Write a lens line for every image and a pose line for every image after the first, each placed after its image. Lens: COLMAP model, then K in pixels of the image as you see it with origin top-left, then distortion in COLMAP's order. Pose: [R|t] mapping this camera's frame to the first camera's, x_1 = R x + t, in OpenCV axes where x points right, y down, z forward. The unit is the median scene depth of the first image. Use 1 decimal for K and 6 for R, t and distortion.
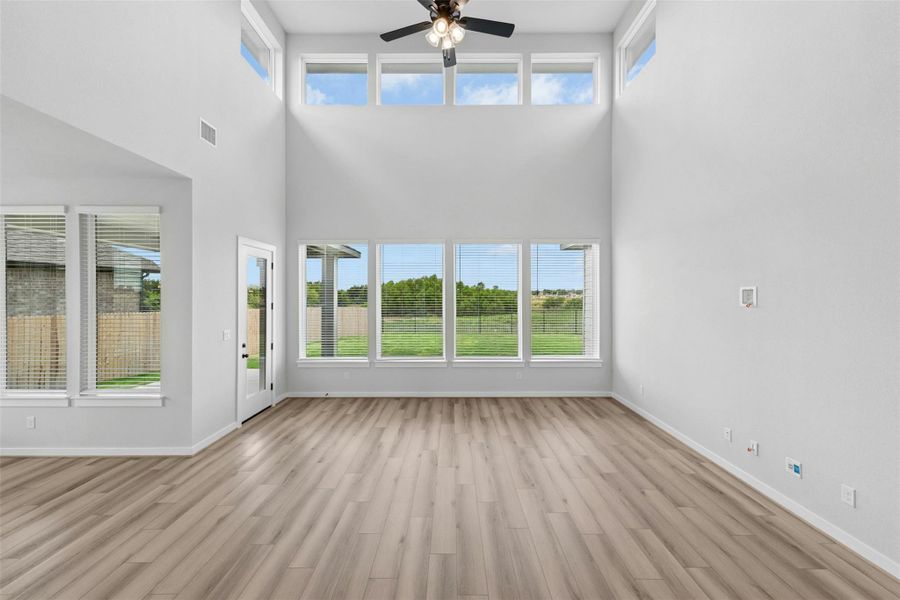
lens RADIAL K [[358.2, 0, 452.9], [0, 358.2, 295.1], [0, 0, 1]] dist [0.007021, -0.000091]
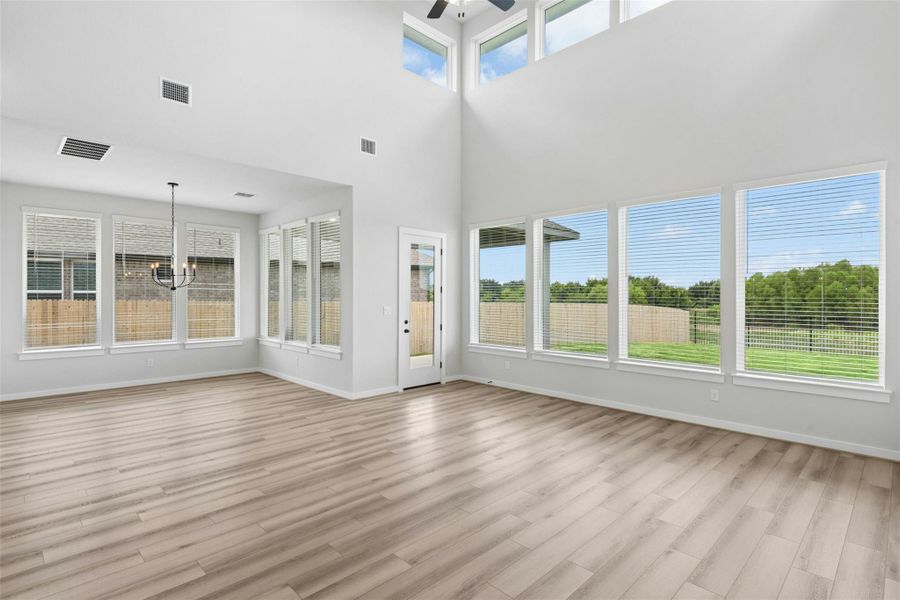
lens RADIAL K [[446.4, 0, 448.7], [0, 446.4, 298.9], [0, 0, 1]] dist [0.002036, -0.000845]
pose [[0.706158, 0.009488, -0.707990, 0.452059], [-0.002259, 0.999935, 0.011146, 0.043611], [0.708050, -0.006271, 0.706134, 0.078543]]
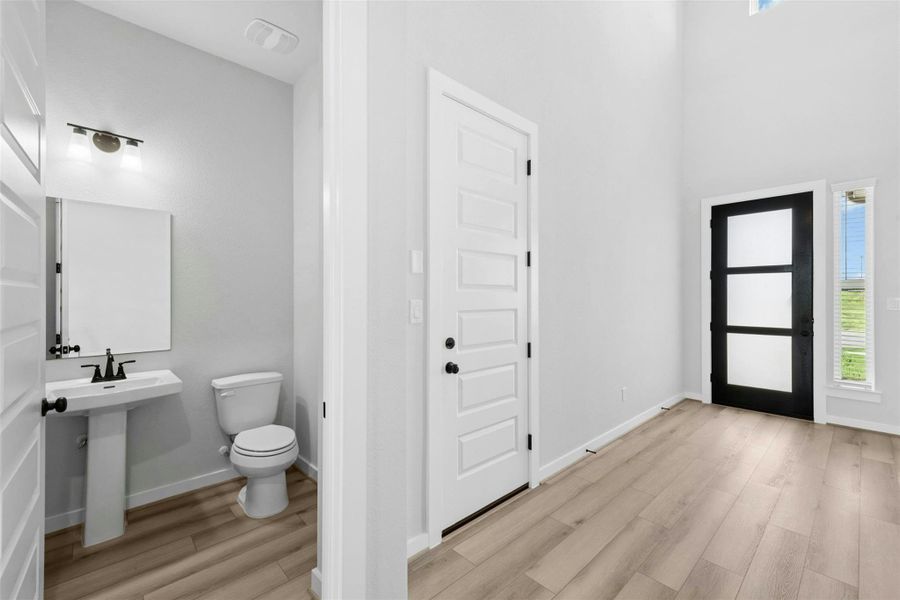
lens RADIAL K [[358.2, 0, 449.4], [0, 358.2, 301.3], [0, 0, 1]] dist [0.007021, -0.000091]
pose [[0.667437, -0.005171, -0.744649, -0.238672], [0.001384, 0.999983, -0.005704, 0.082221], [0.744665, 0.002776, 0.667432, 0.628528]]
